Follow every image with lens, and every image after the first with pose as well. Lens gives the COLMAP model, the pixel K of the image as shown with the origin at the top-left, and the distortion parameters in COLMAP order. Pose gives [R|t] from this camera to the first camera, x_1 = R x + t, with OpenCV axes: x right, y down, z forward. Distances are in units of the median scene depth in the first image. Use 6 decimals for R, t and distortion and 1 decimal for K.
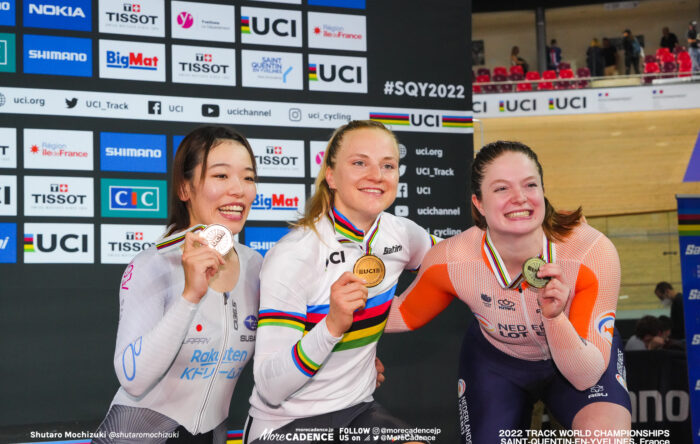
lens RADIAL K [[1430.5, 0, 389.4], [0, 1430.5, 232.7], [0, 0, 1]] dist [0.092912, 0.000000]
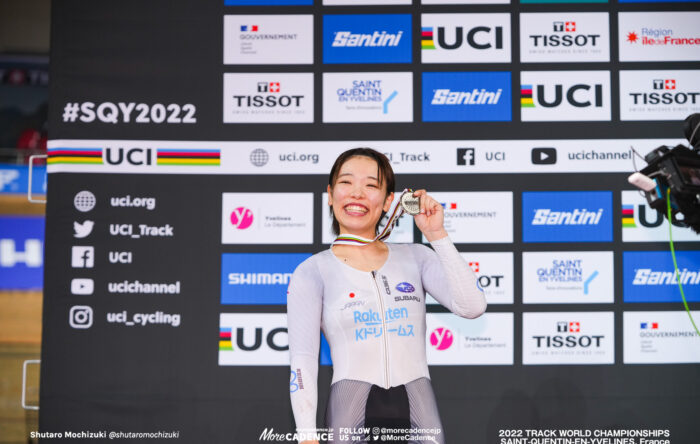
lens RADIAL K [[1880.2, 0, 346.3], [0, 1880.2, 240.7], [0, 0, 1]] dist [-0.030457, 0.000000]
pose [[0.906589, -0.036703, -0.420415, 0.260393], [0.018058, 0.998672, -0.048244, 0.004297], [0.421628, 0.036145, 0.906048, 0.112397]]
